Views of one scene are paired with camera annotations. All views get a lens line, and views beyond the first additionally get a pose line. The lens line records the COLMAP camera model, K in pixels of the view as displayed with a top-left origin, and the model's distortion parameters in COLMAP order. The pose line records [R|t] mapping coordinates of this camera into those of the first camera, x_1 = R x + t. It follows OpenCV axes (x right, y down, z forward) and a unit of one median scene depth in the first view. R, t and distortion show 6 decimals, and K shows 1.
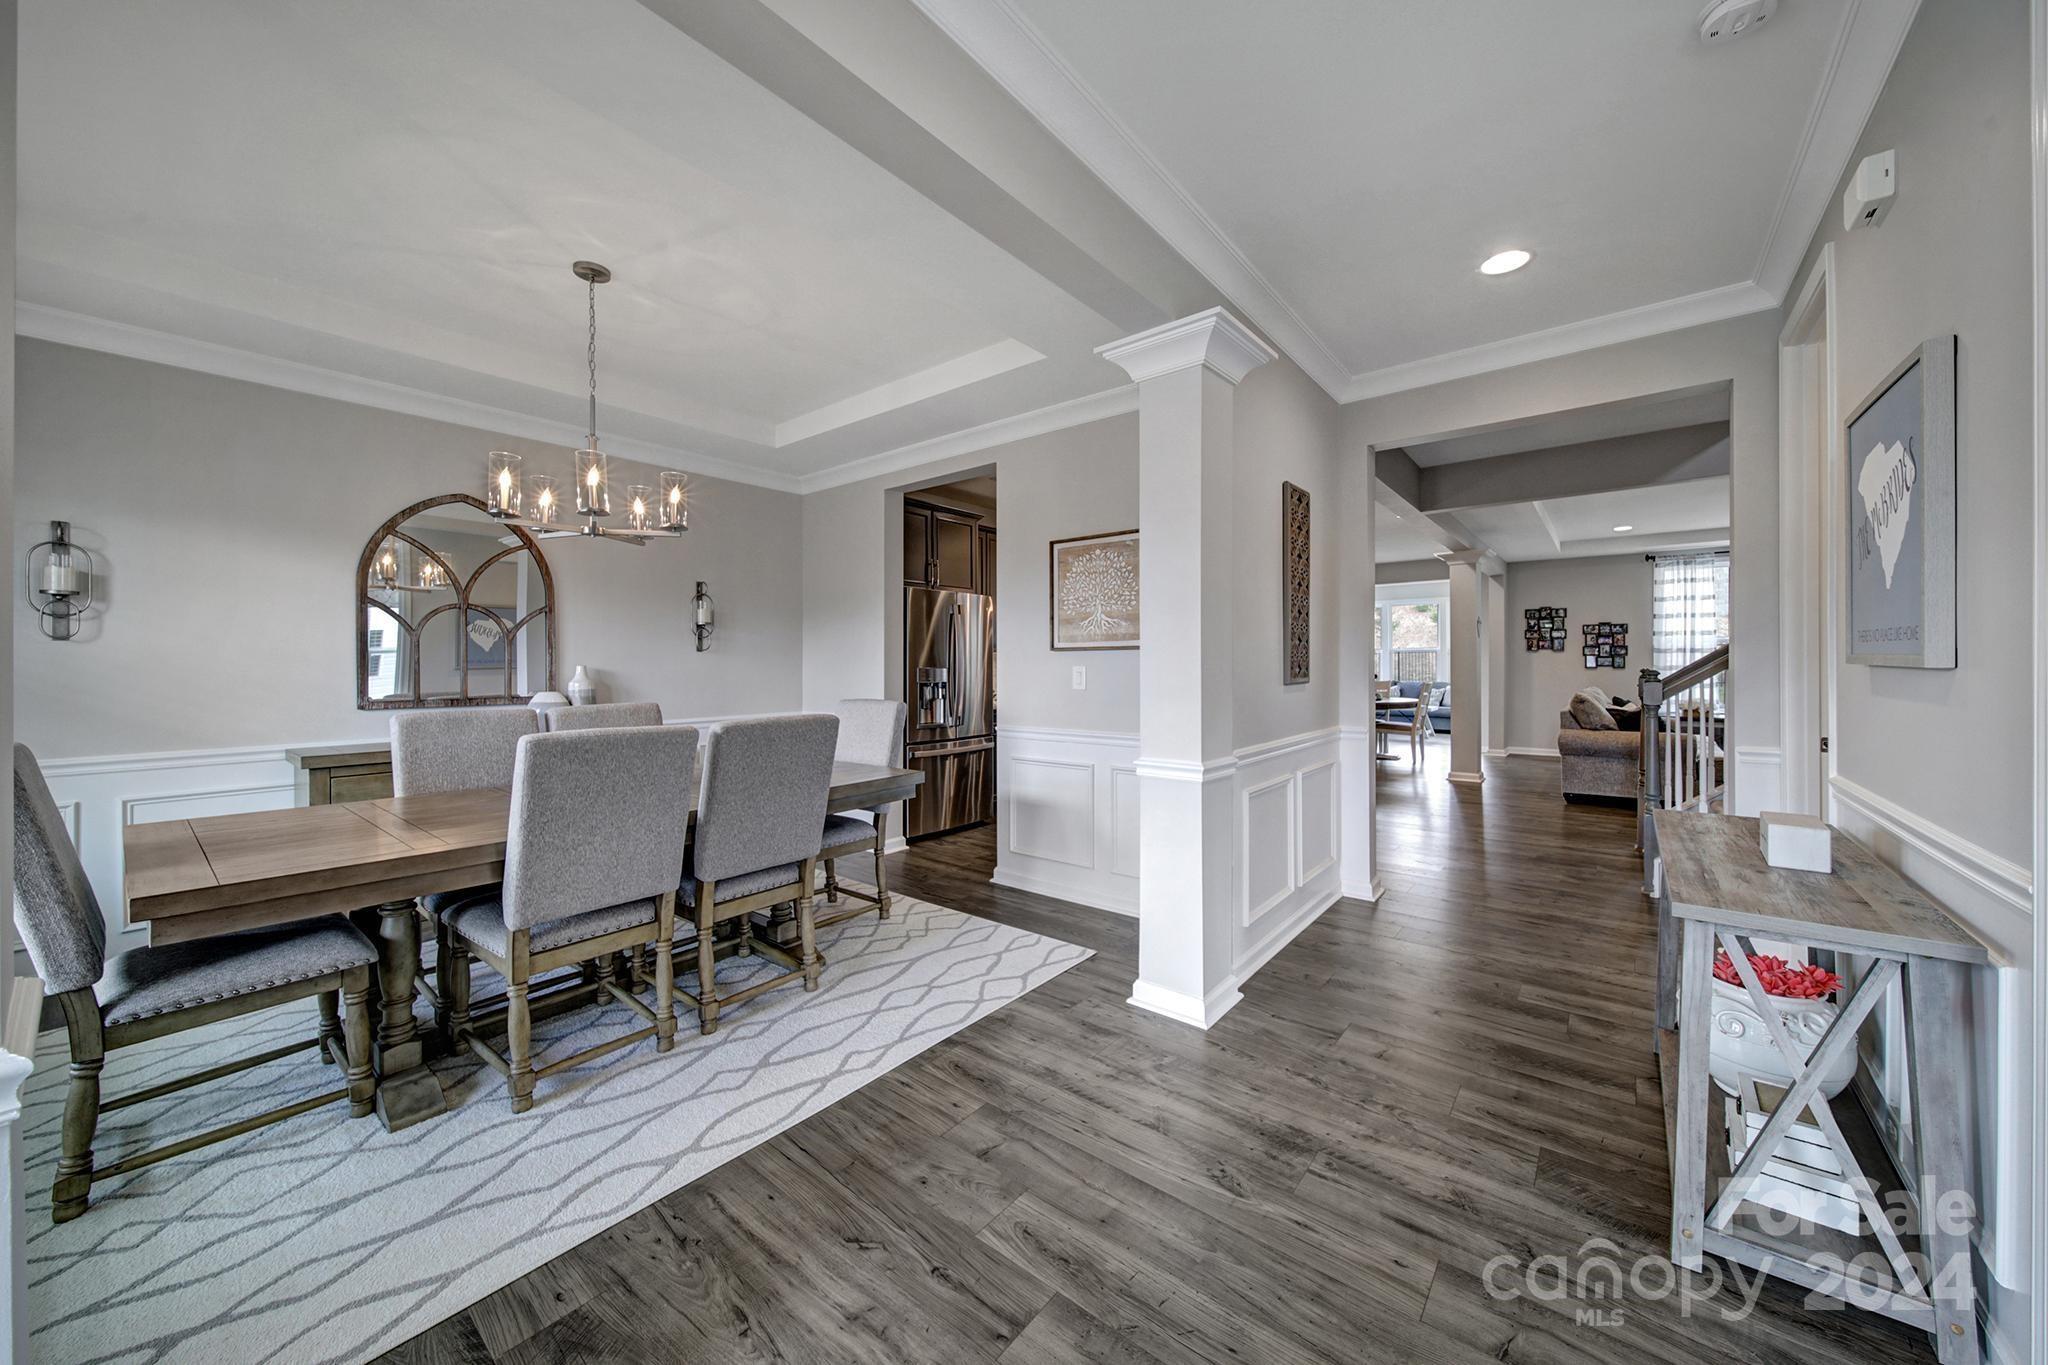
lens RADIAL K [[726.6, 0, 1018.2], [0, 726.6, 663.4], [0, 0, 1]] dist [0.001484, -0.001789]
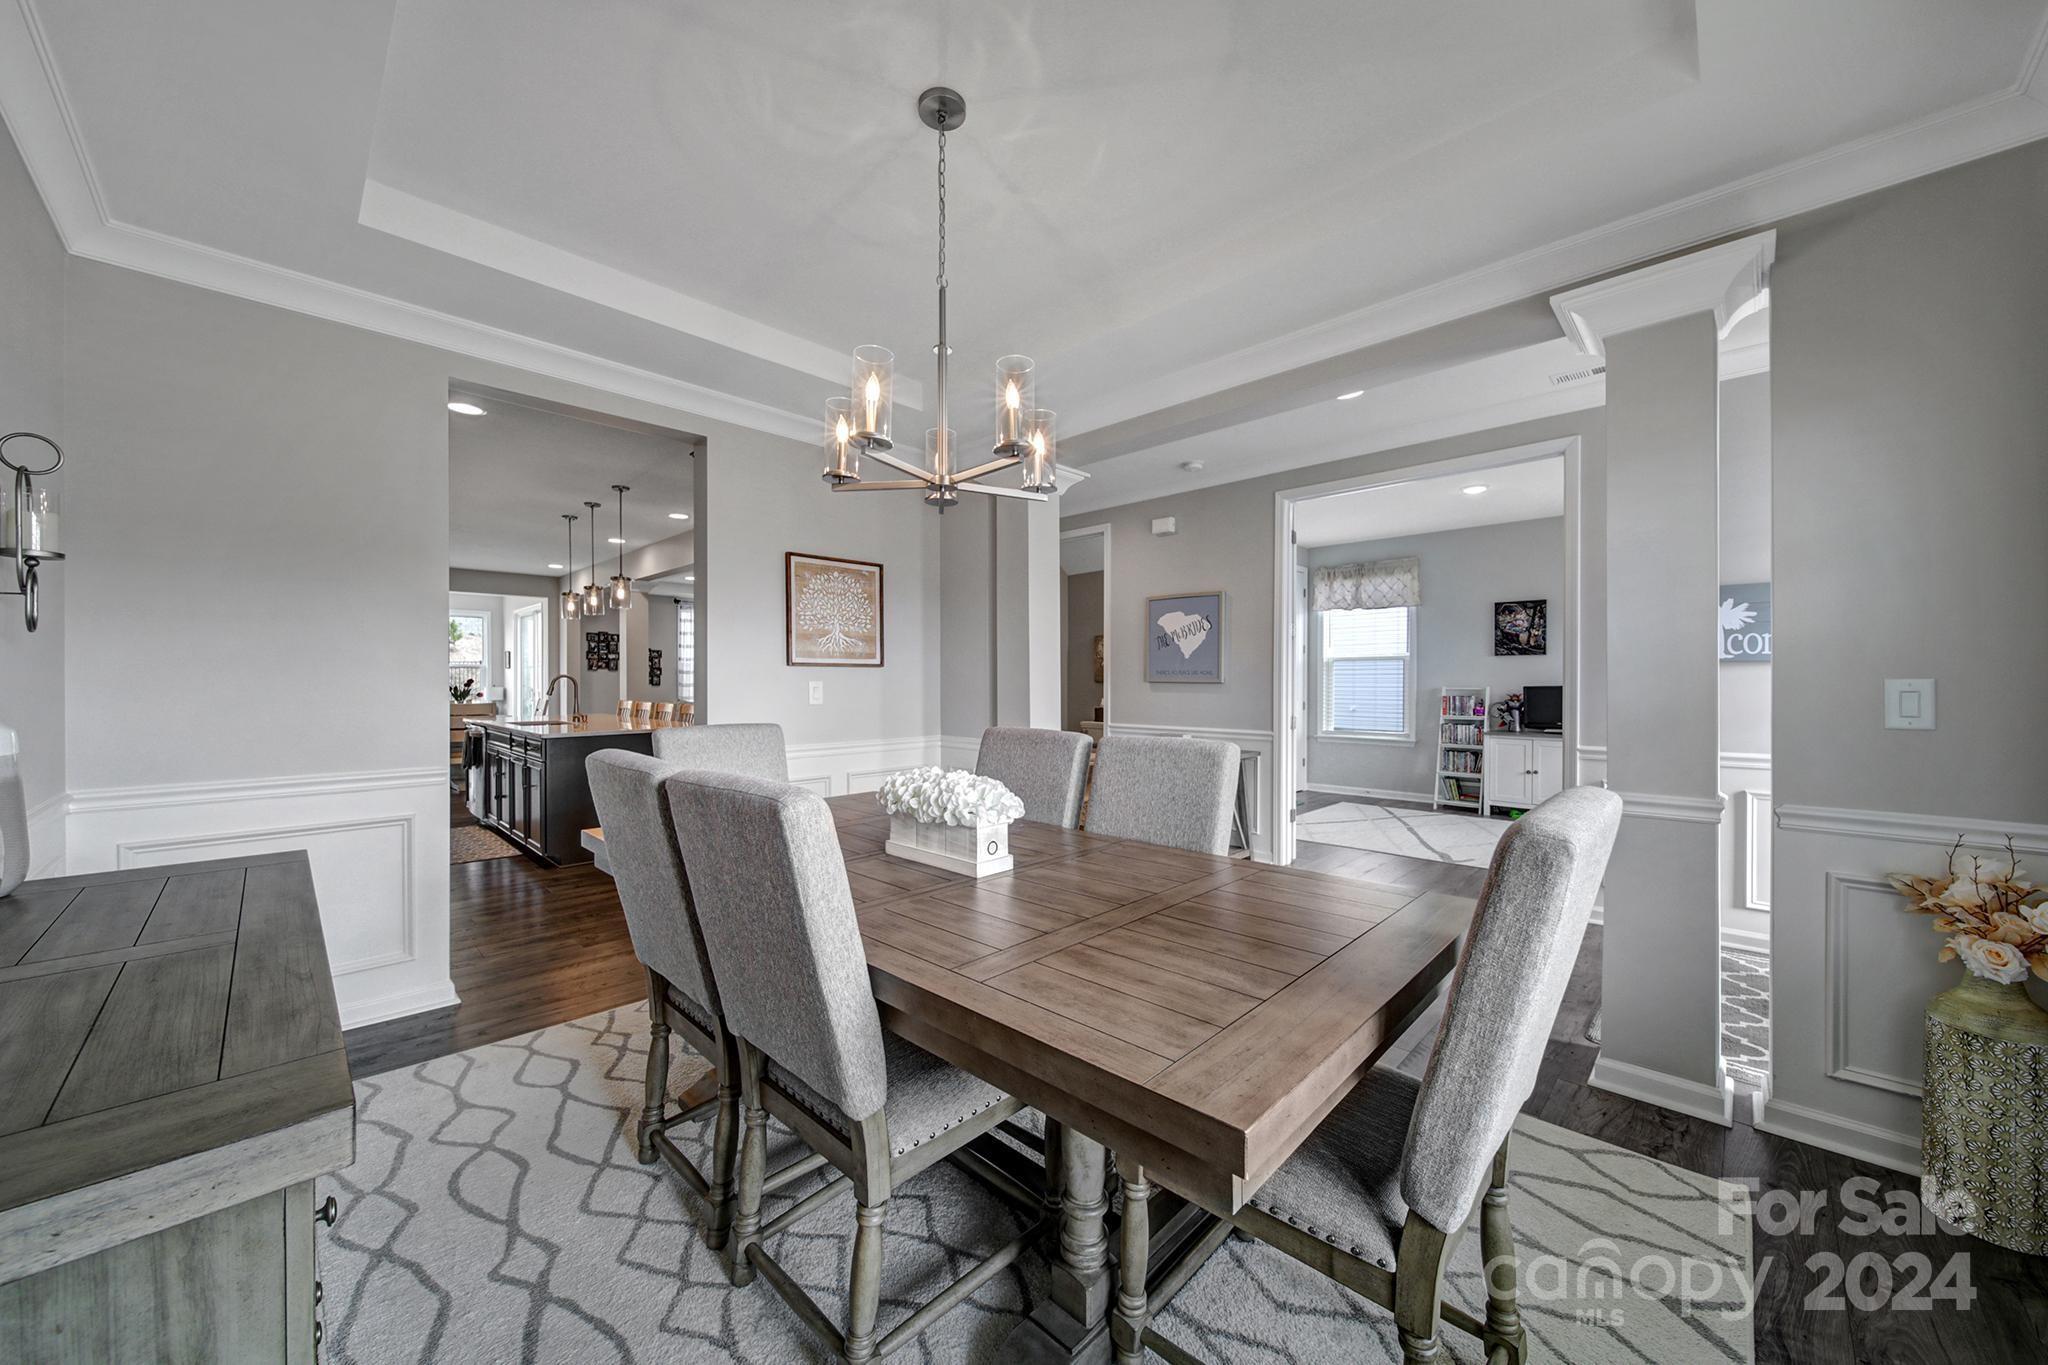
lens RADIAL K [[726.6, 0, 1023.9], [0, 726.6, 684.4], [0, 0, 1]] dist [0.001484, -0.001789]
pose [[0.080885, 0.000161, 0.996723, -0.393024], [-0.003365, 0.999994, 0.000111, 0.002979], [-0.996718, -0.003363, 0.080885, 0.269783]]
